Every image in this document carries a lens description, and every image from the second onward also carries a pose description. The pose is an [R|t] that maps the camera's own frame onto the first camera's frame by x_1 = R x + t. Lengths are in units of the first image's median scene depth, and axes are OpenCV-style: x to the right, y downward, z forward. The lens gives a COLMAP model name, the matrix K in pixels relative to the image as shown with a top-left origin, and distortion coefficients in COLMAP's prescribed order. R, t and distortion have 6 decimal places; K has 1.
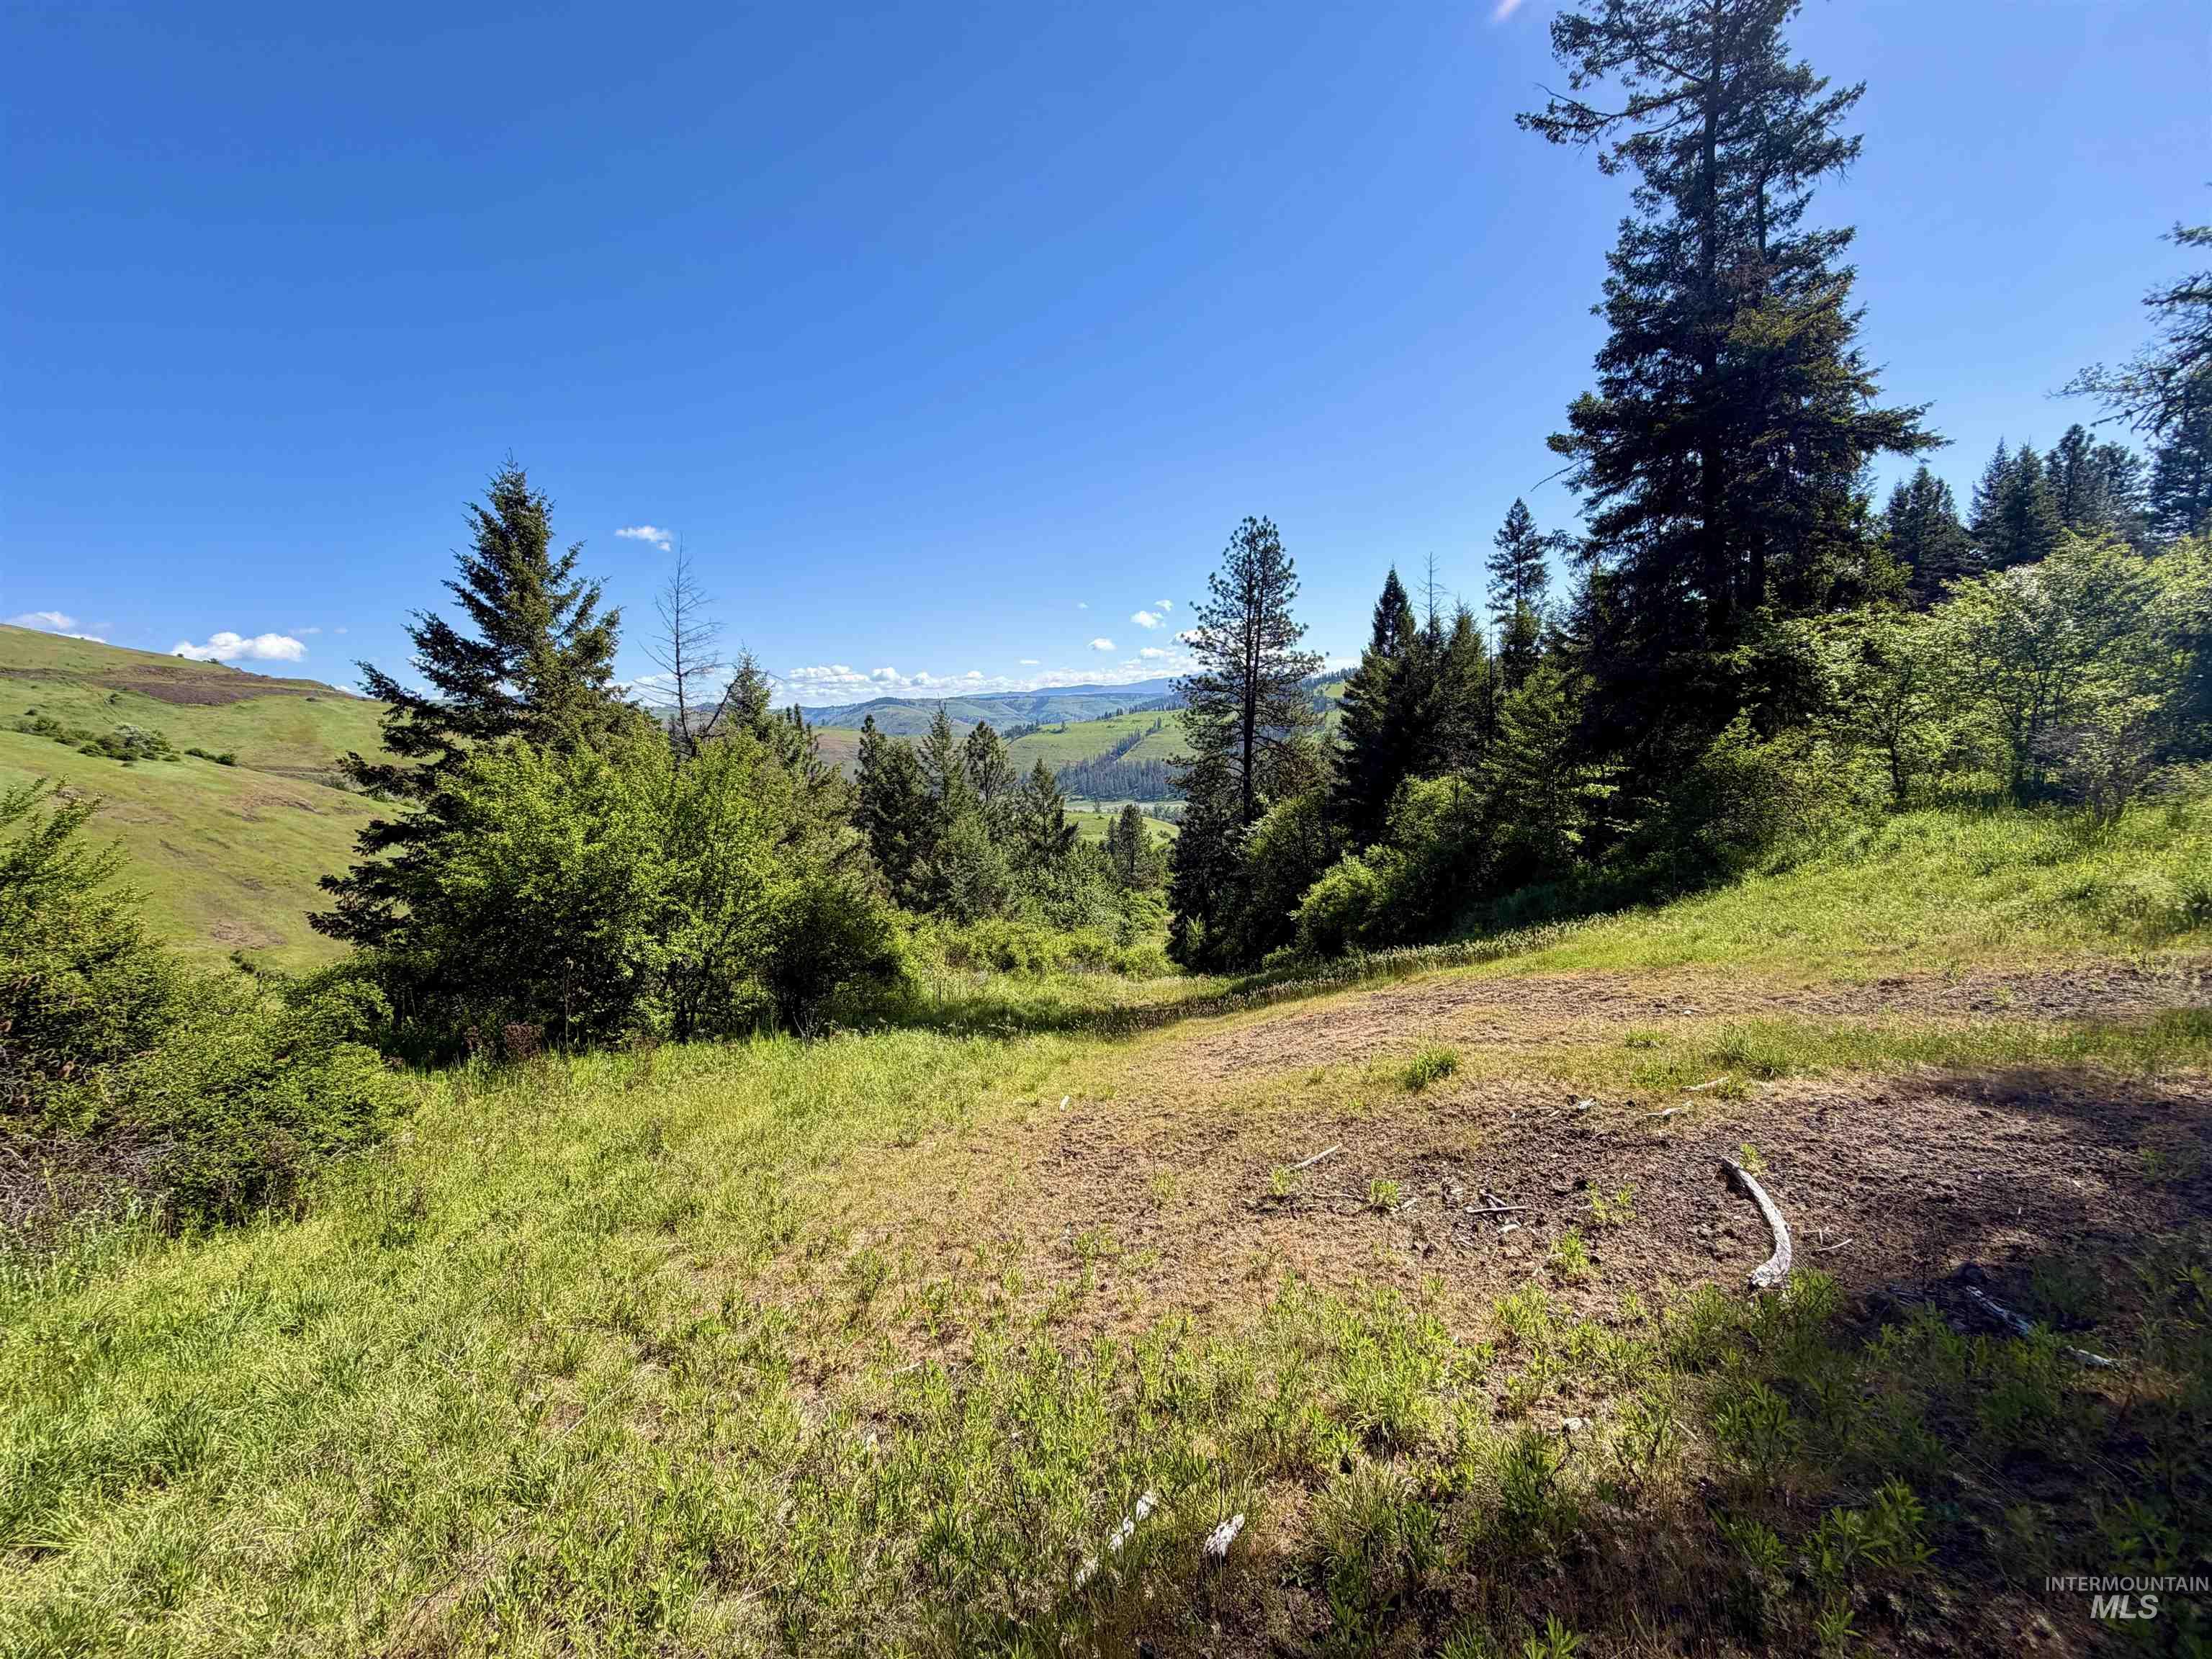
lens RADIAL K [[884.7, 0, 1115.4], [0, 884.7, 843.0], [0, 0, 1]] dist [0.003291, 0.003328]
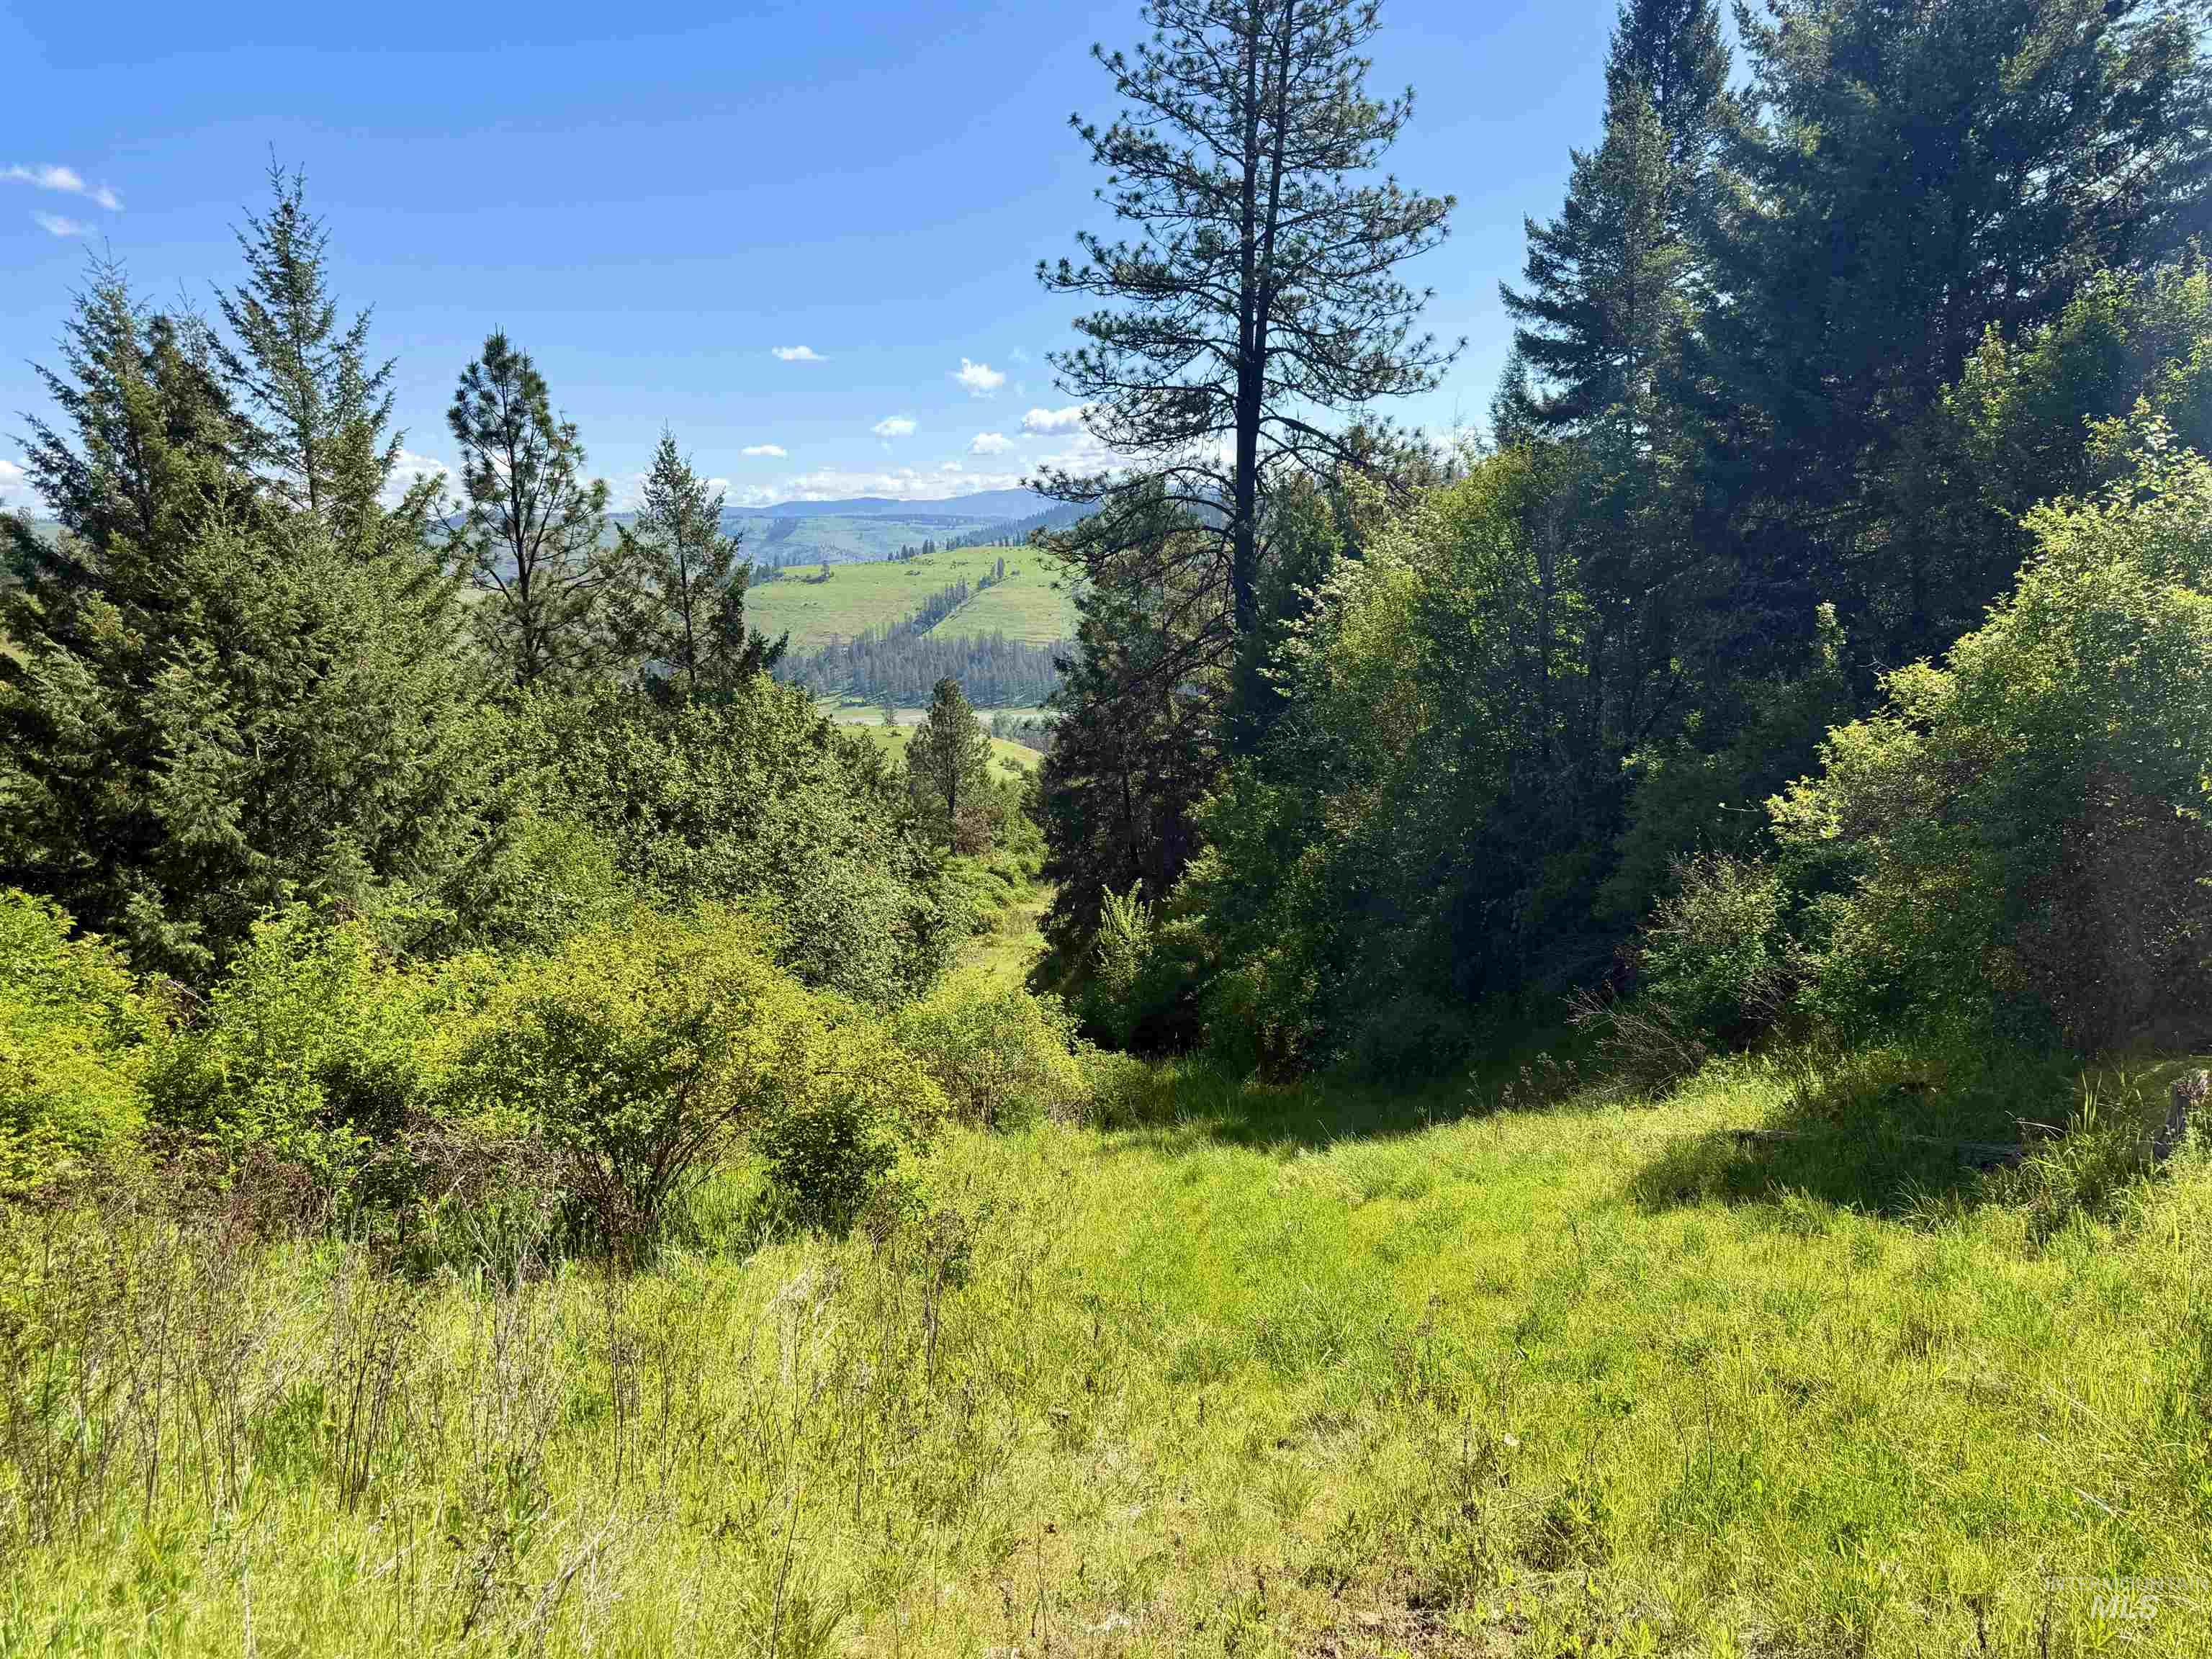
lens RADIAL K [[1565.9, 0, 1111.4], [0, 1565.9, 831.7], [0, 0, 1]] dist [0.086308, -0.070353]
pose [[0.992906, -0.007806, 0.118643, 0.010344], [0.004186, 0.999519, 0.030726, 0.034897], [-0.118826, -0.030011, 0.992461, 0.325281]]
